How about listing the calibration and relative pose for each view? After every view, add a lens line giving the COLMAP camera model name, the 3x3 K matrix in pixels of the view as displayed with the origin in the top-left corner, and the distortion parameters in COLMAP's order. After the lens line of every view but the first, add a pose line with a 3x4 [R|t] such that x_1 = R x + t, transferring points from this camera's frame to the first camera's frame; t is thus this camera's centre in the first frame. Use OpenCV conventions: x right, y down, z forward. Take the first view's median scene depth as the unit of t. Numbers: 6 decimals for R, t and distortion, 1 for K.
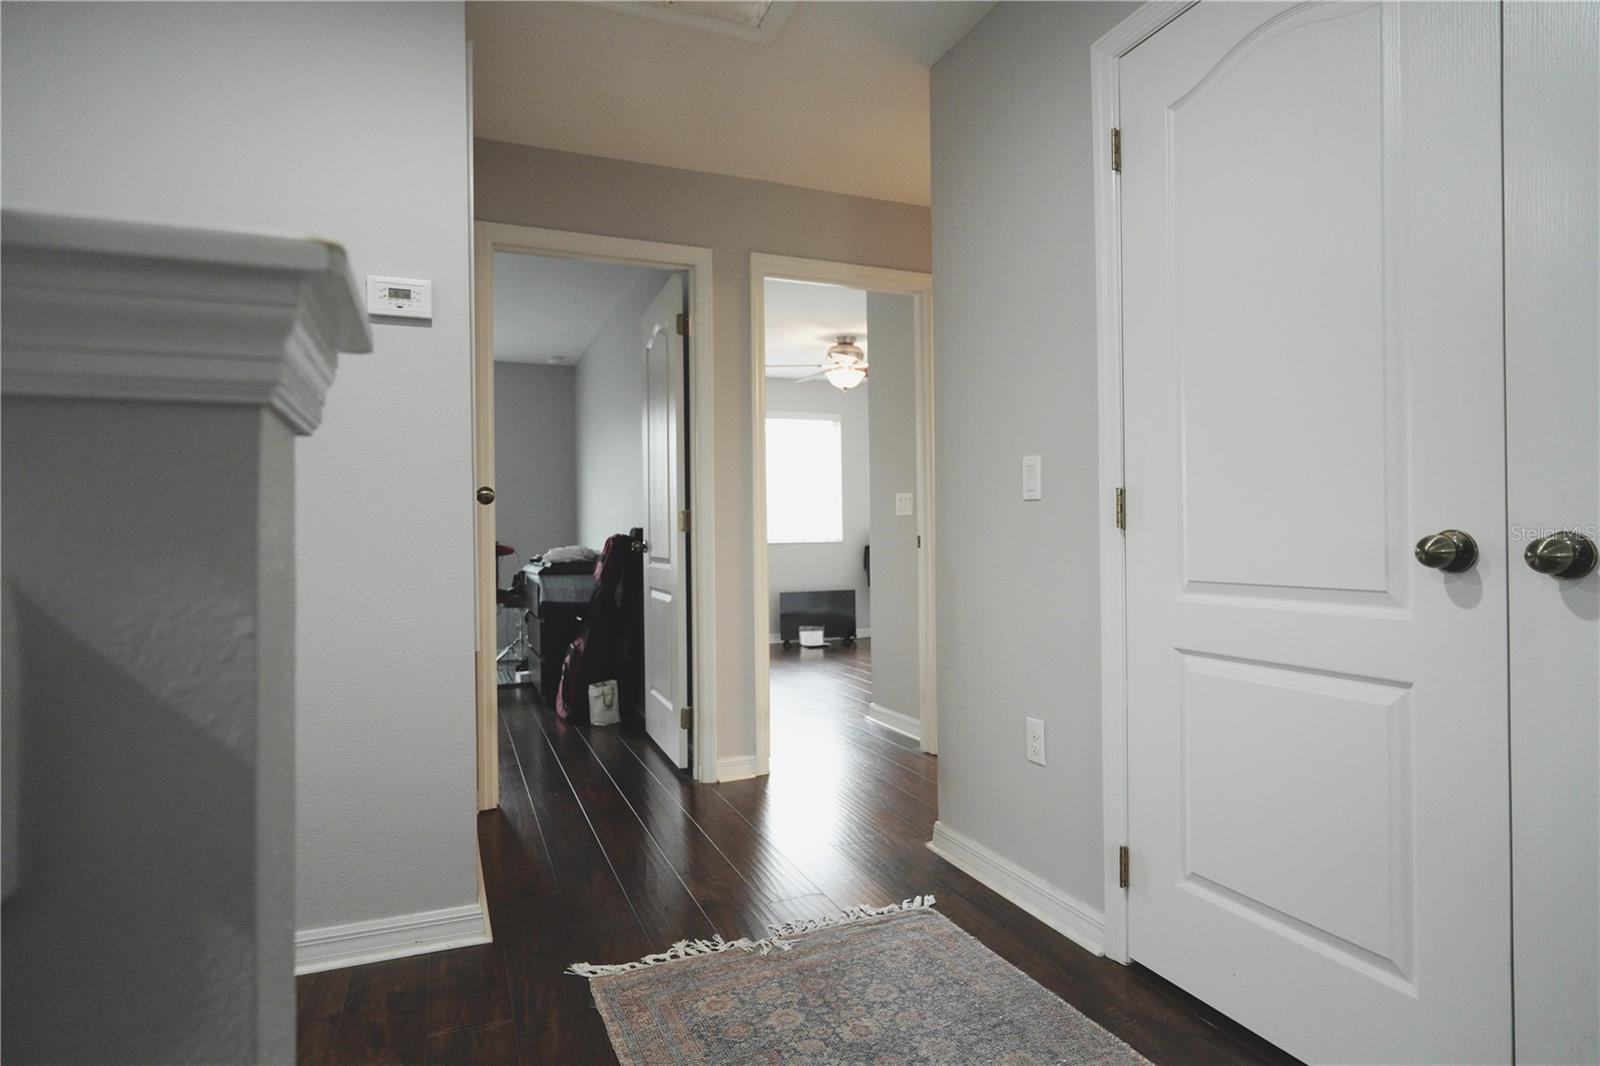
lens RADIAL K [[879.2, 0, 802.8], [0, 879.2, 532.6], [0, 0, 1]] dist [0.001869, -0.000280]
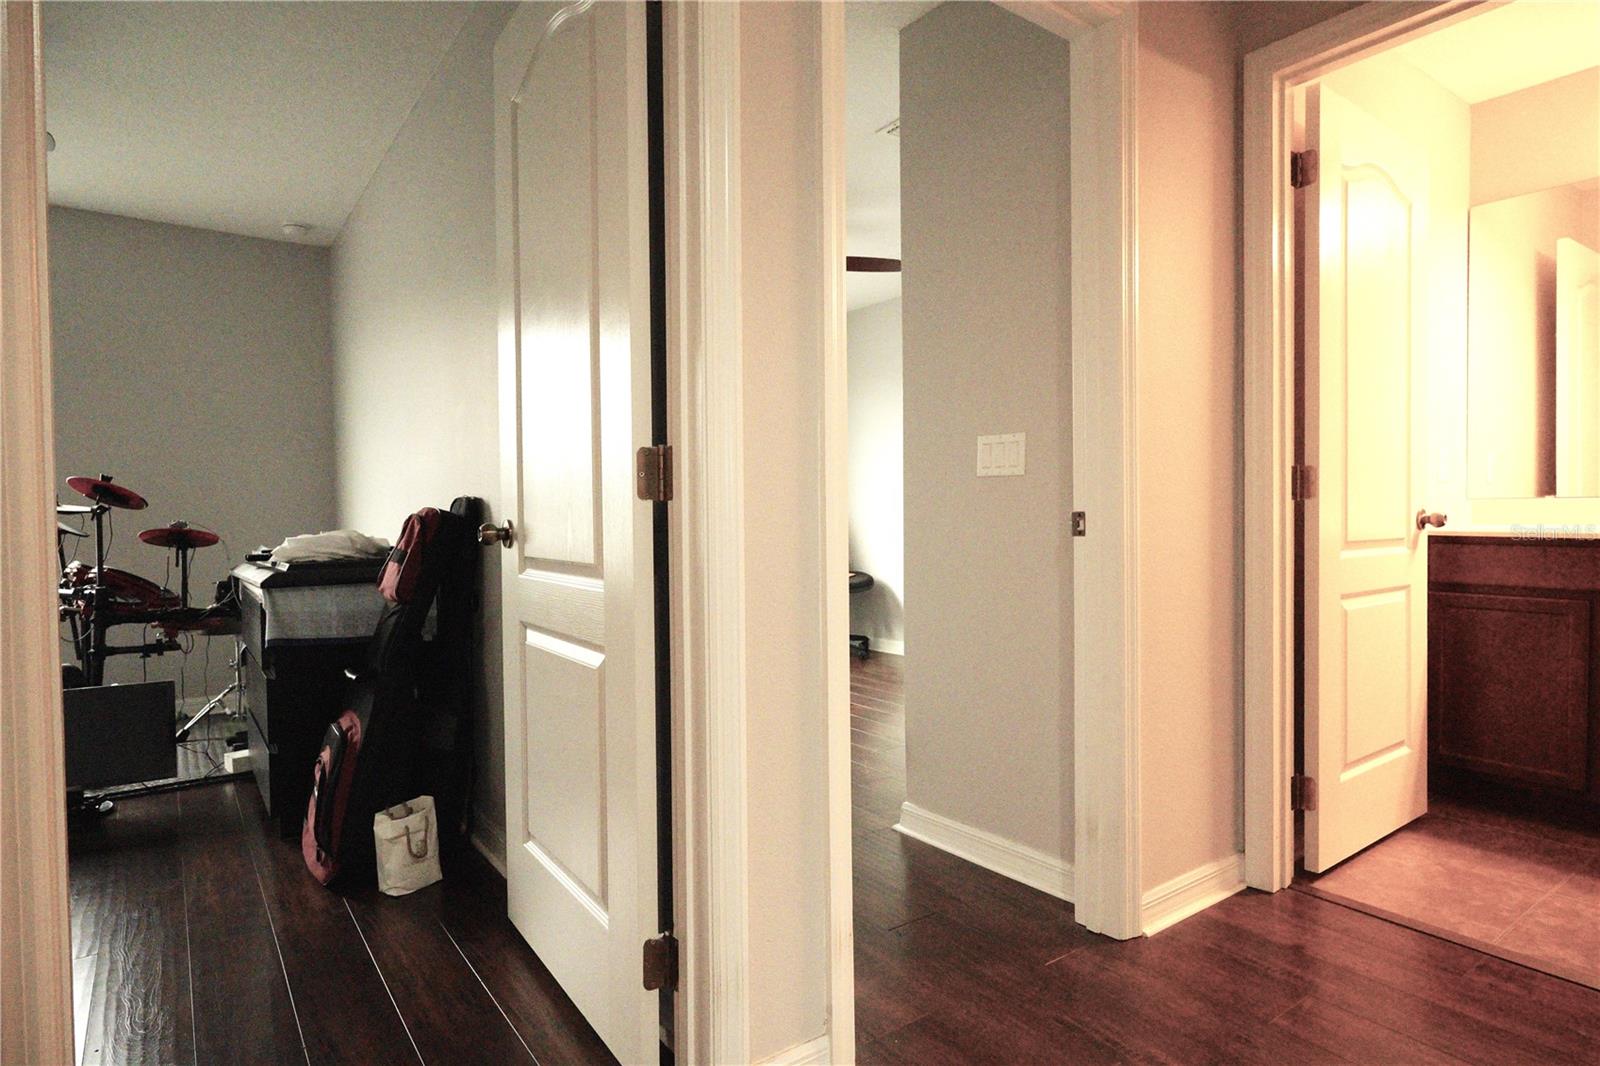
lens RADIAL K [[879.2, 0, 796.1], [0, 879.2, 531.6], [0, 0, 1]] dist [0.001869, -0.000280]
pose [[0.972195, -0.003988, 0.234138, -0.122510], [-0.001288, 0.999749, 0.022376, 0.003375], [-0.234168, -0.022056, 0.971946, 0.446997]]
